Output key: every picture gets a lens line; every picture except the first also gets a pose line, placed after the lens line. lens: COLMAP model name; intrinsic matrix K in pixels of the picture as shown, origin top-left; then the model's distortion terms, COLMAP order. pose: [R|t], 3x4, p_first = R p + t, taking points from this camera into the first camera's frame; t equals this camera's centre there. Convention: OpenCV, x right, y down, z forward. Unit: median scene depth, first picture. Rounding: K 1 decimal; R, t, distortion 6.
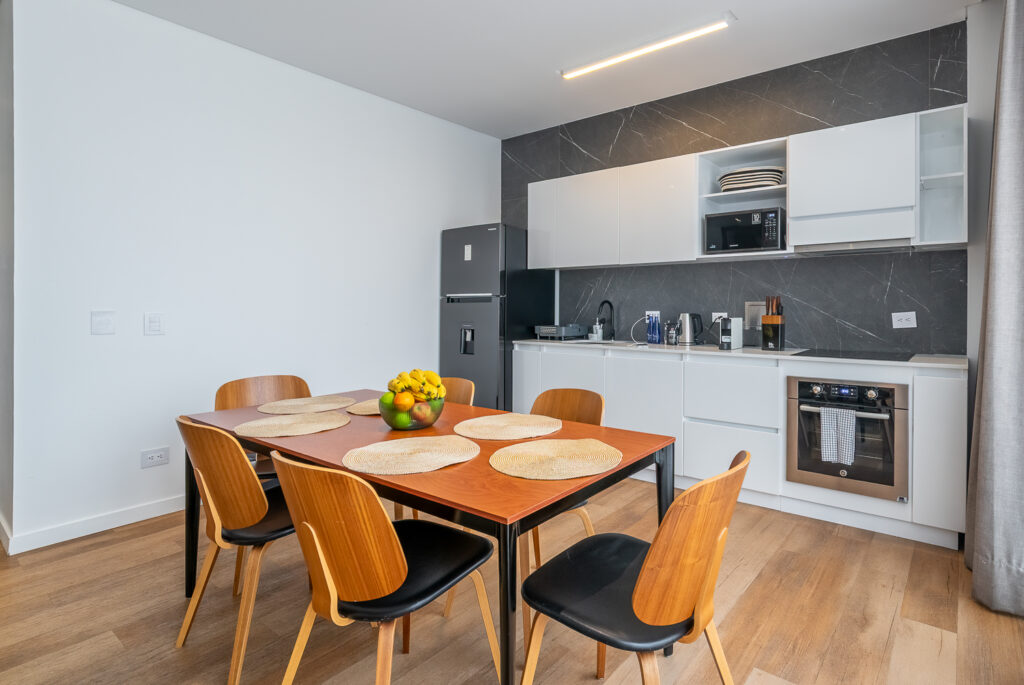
lens RADIAL K [[539.5, 0, 573.0], [0, 539.5, 298.4], [0, 0, 1]] dist [-0.001998, -0.000077]
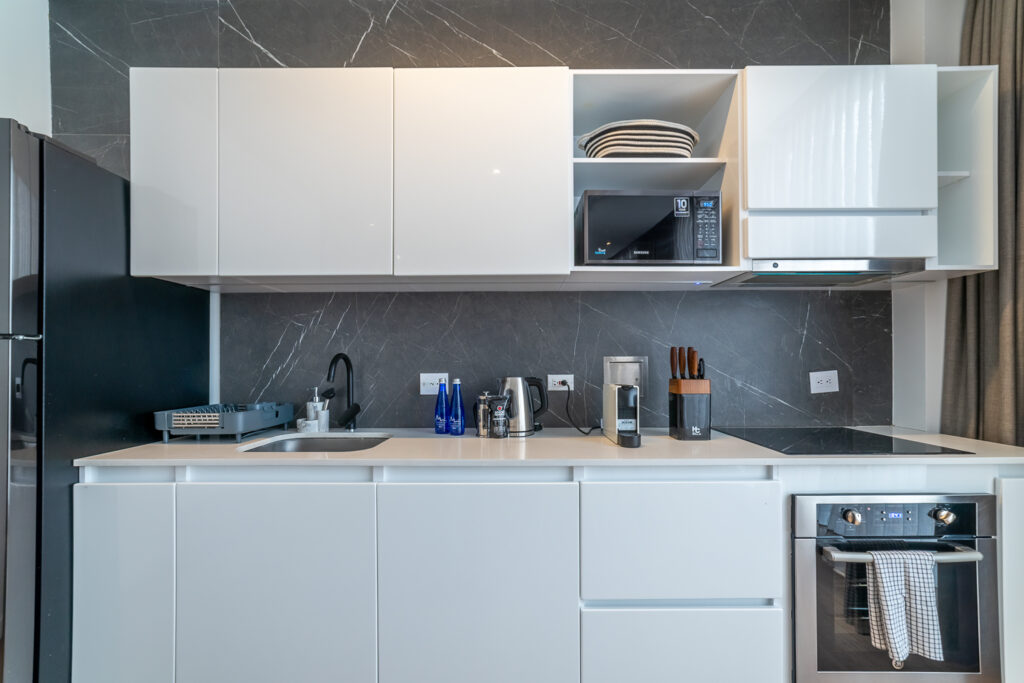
lens RADIAL K [[406.1, 0, 515.2], [0, 406.1, 363.2], [0, 0, 1]] dist [-0.018188, 0.007316]
pose [[0.791937, -0.003194, 0.610594, -0.043896], [-0.005456, 0.999909, 0.012307, 0.008055], [-0.610578, -0.013078, 0.791848, 0.646997]]
